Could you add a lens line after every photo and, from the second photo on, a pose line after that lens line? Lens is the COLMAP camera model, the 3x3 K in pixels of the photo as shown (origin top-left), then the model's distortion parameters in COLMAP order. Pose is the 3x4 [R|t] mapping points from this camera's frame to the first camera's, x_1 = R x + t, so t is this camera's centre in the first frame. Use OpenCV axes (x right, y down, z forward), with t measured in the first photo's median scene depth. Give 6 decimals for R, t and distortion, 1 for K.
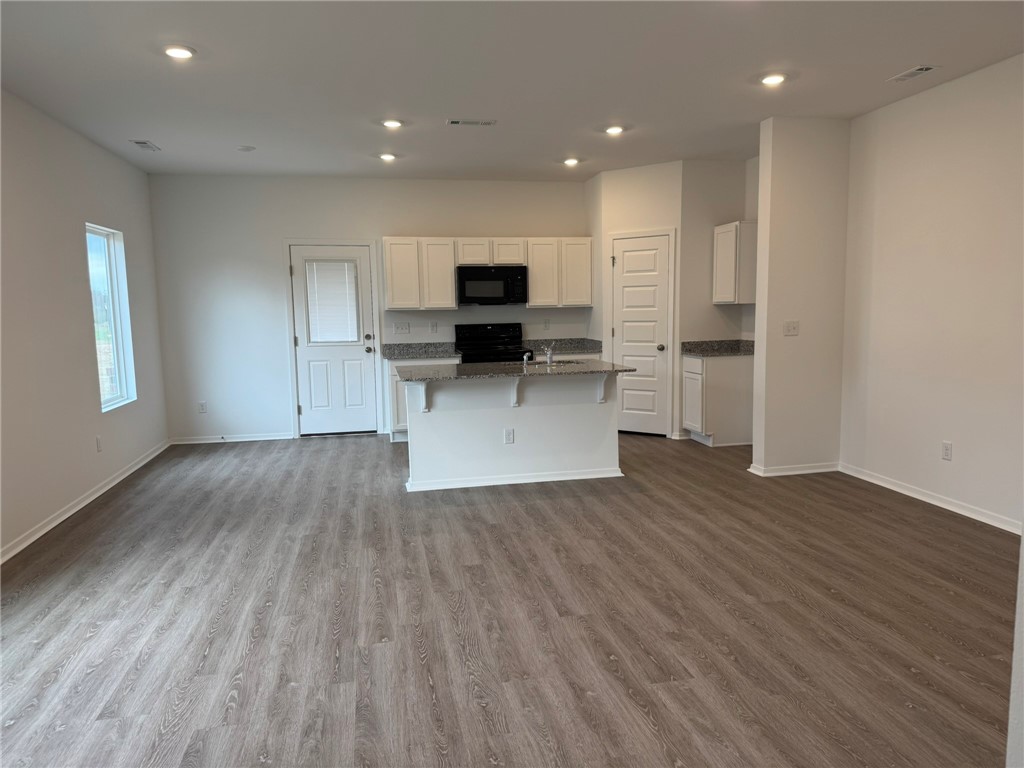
lens RADIAL K [[726.1, 0, 513.9], [0, 726.1, 395.3], [0, 0, 1]] dist [-0.001786, -0.021731]
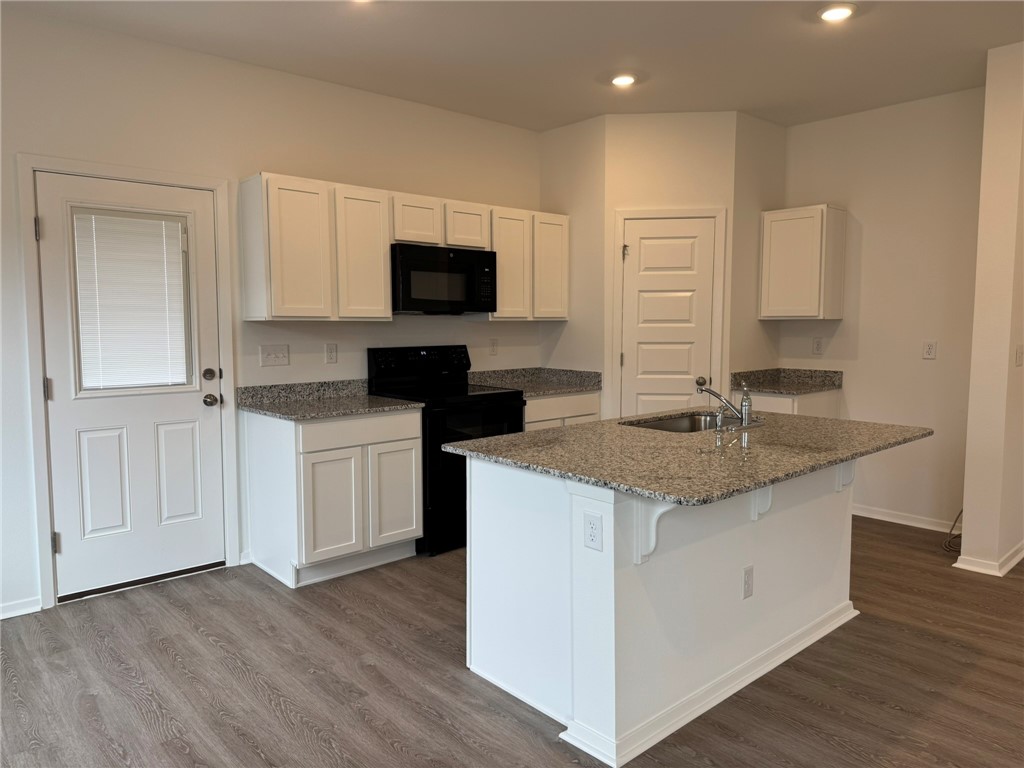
lens RADIAL K [[726.1, 0, 512.9], [0, 726.1, 375.4], [0, 0, 1]] dist [-0.001786, -0.021731]
pose [[0.858279, -0.024004, 0.512621, -0.281787], [0.048133, 0.998267, -0.033844, -0.053722], [-0.510921, 0.053722, 0.857948, 0.478682]]
